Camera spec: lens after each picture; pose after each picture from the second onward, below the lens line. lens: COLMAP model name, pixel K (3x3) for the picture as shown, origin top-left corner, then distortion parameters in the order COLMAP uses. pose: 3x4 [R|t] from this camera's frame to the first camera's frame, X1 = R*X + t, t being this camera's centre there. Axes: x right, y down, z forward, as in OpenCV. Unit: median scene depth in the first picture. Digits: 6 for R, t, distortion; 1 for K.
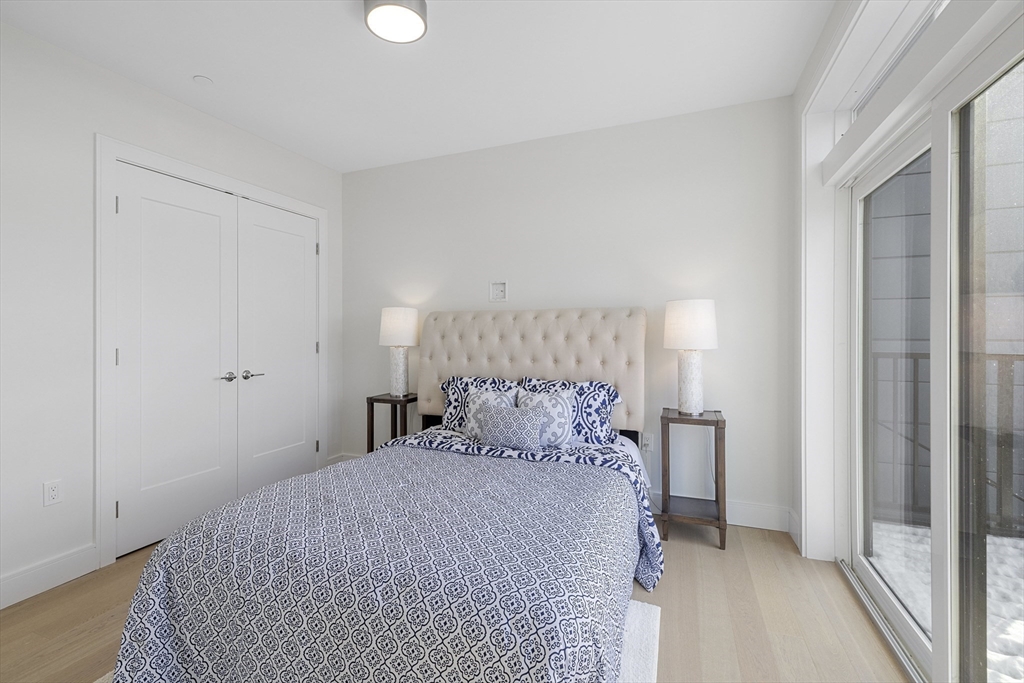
lens RADIAL K [[440.6, 0, 514.9], [0, 440.6, 337.1], [0, 0, 1]] dist [0.000211, 0.000200]
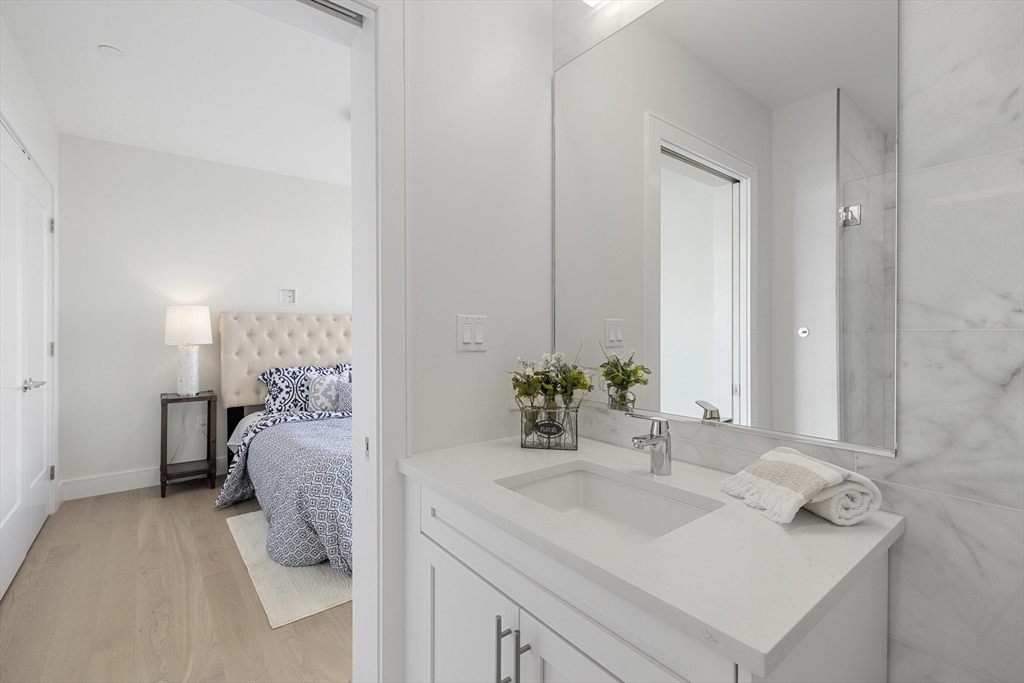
lens RADIAL K [[440.6, 0, 510.1], [0, 440.6, 337.1], [0, 0, 1]] dist [0.000211, 0.000200]
pose [[0.508554, -0.007968, 0.860993, -0.788282], [0.007969, 0.999958, 0.004547, 0.005429], [-0.860993, 0.004549, 0.508596, -0.133557]]
